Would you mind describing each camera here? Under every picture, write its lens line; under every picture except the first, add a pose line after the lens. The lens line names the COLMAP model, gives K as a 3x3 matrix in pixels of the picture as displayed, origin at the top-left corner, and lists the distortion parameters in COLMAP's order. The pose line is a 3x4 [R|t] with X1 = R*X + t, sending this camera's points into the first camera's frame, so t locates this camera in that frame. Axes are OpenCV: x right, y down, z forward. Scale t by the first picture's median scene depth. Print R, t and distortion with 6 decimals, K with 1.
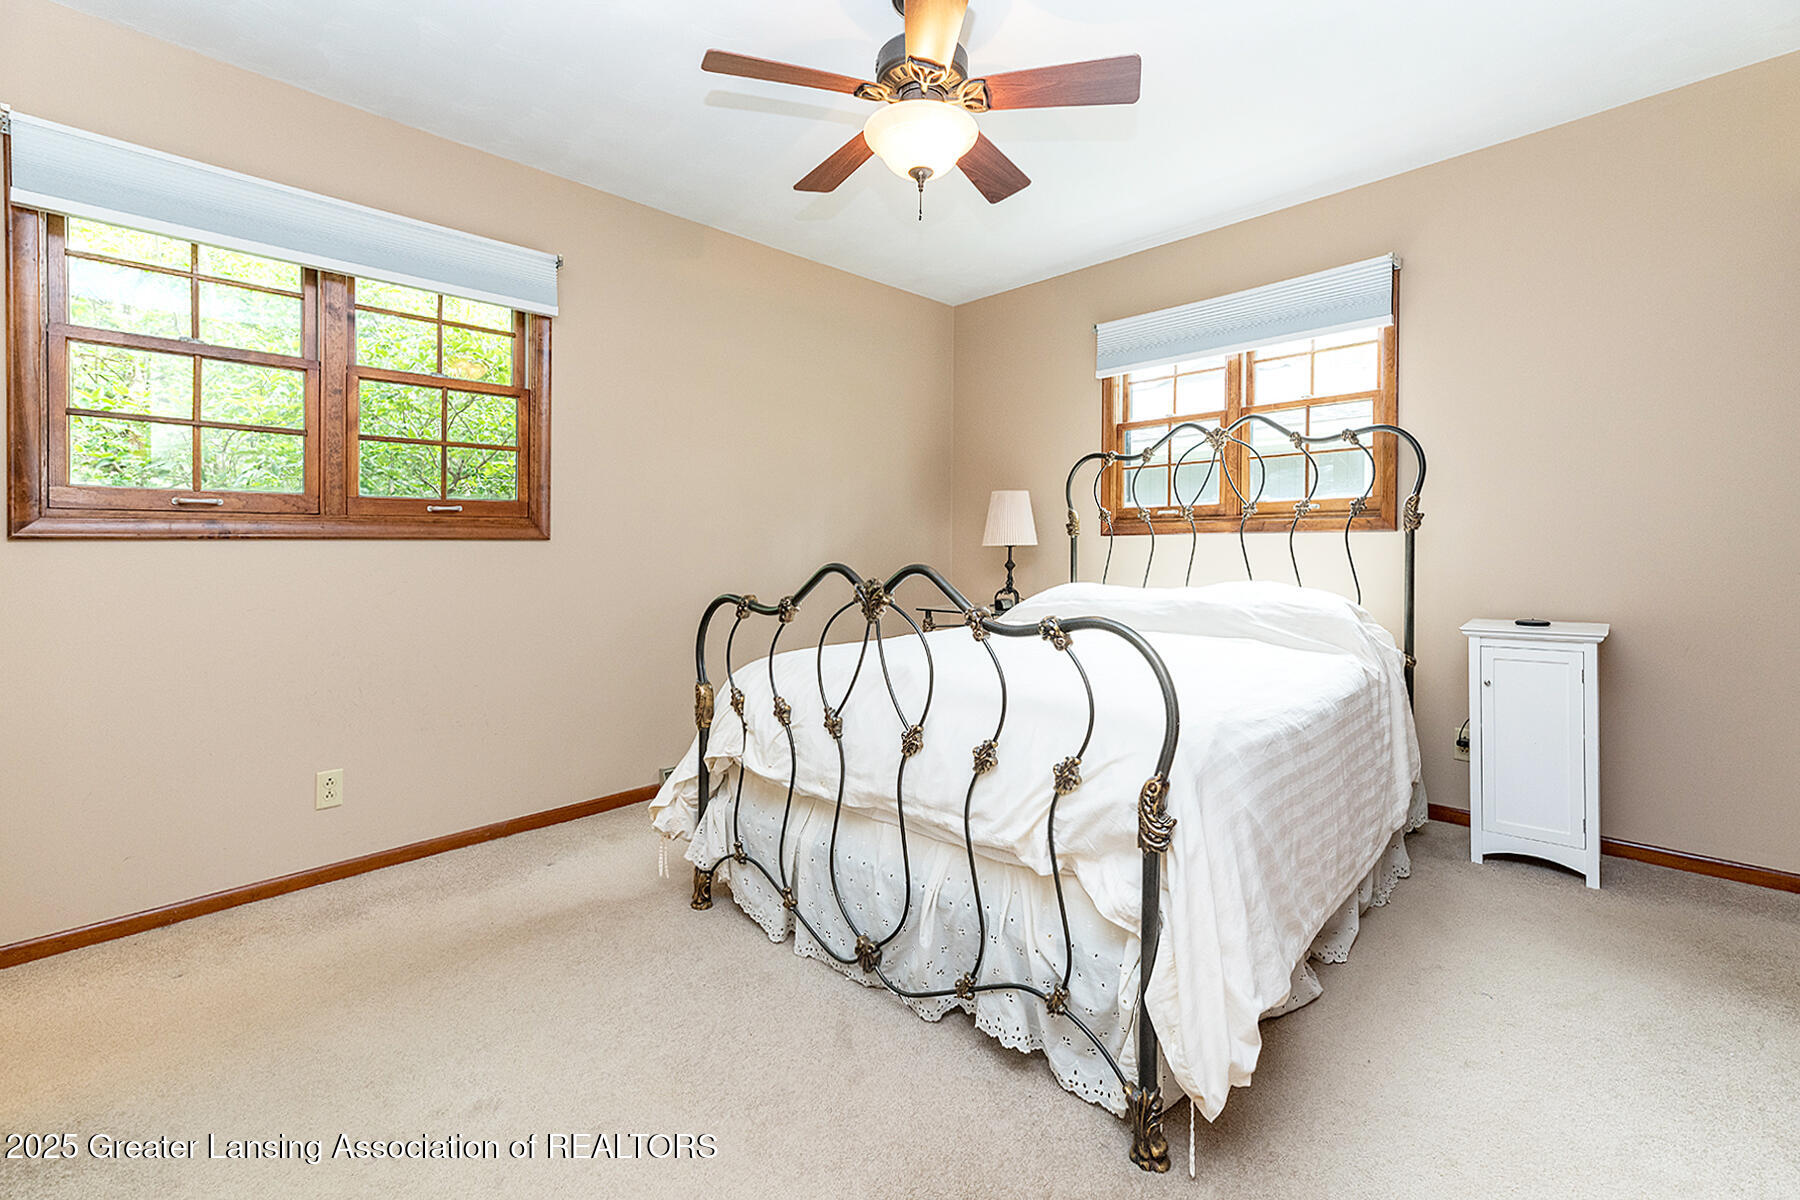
lens RADIAL K [[765.2, 0, 899.9], [0, 765.2, 520.8], [0, 0, 1]] dist [0.001509, 0.000148]
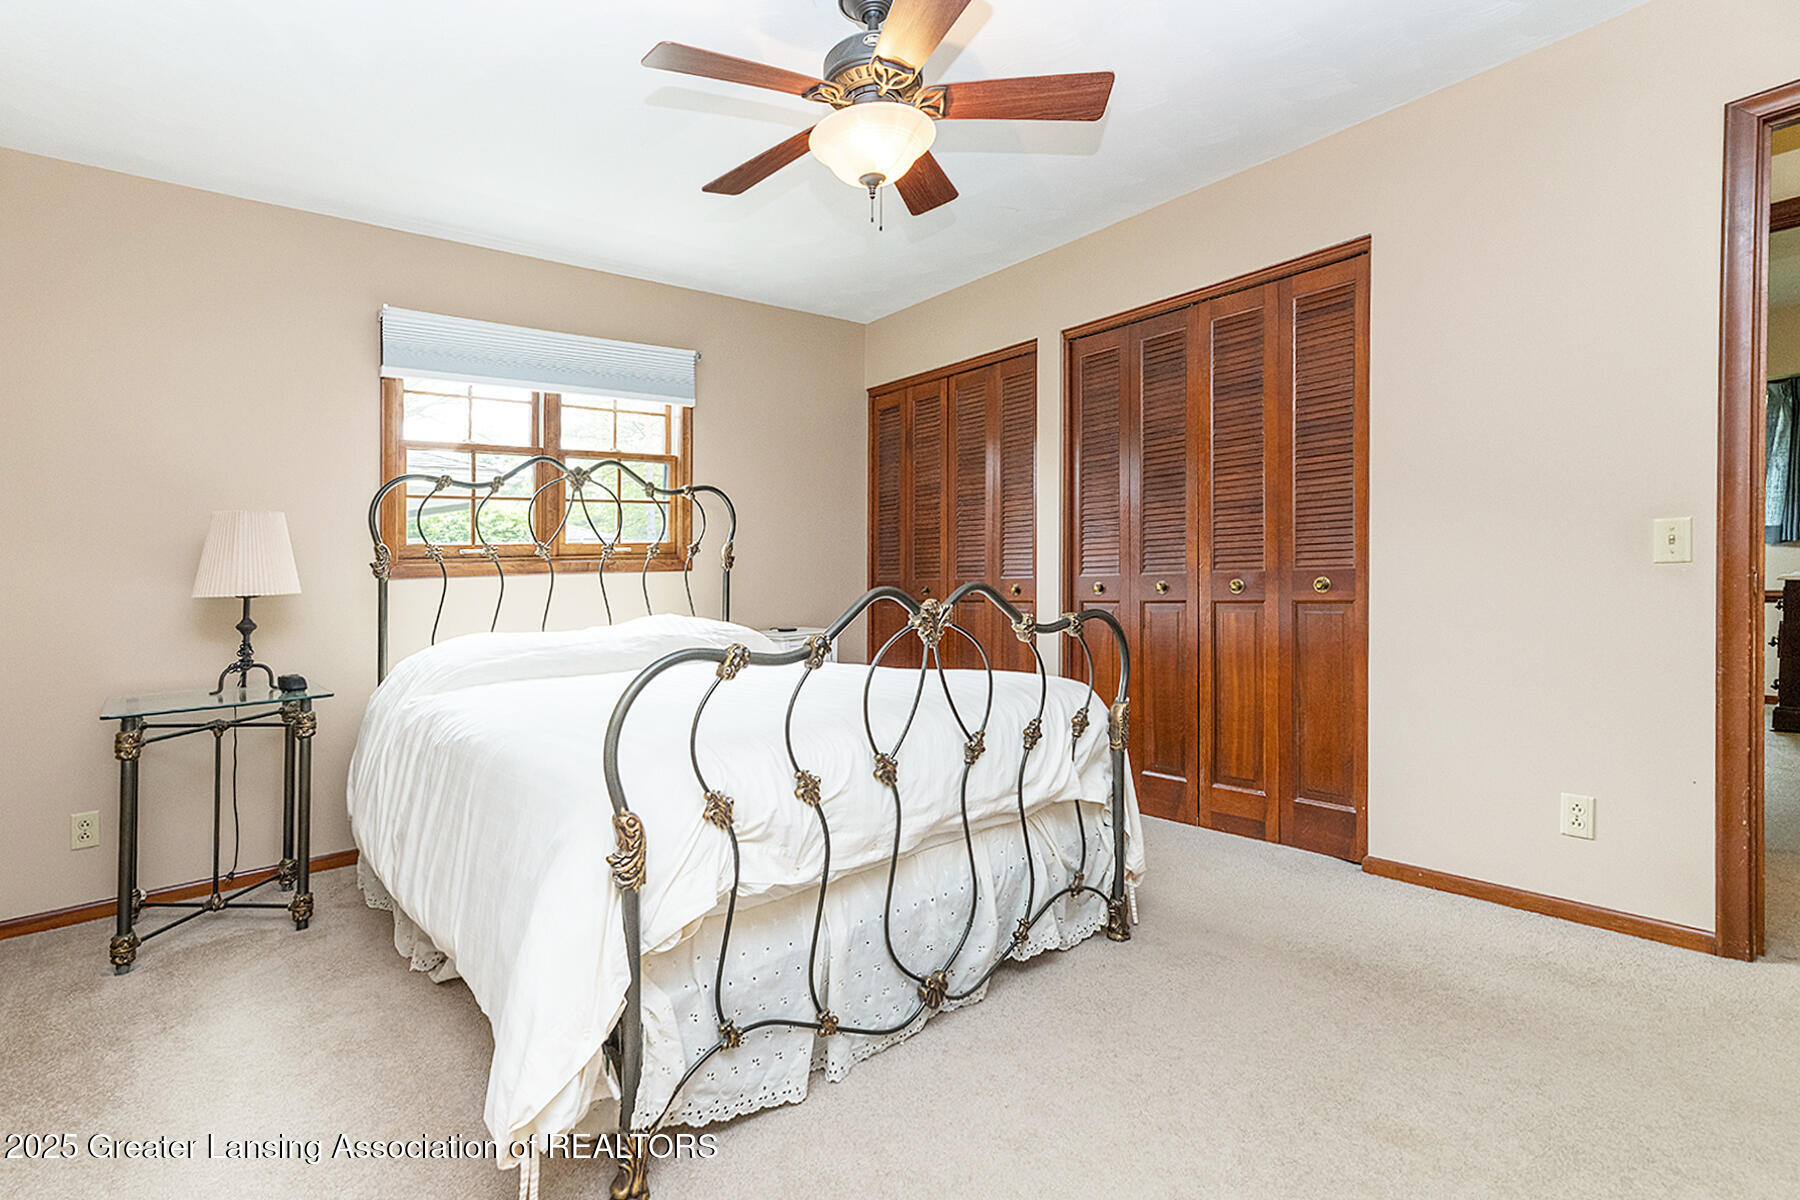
lens RADIAL K [[736.8, 0, 908.0], [0, 736.8, 577.4], [0, 0, 1]] dist [0.014620, 0.000357]
pose [[0.176091, -0.002987, 0.984369, -0.562004], [0.004032, 0.999989, 0.002313, 0.026219], [-0.984366, 0.003561, 0.176102, 0.506103]]
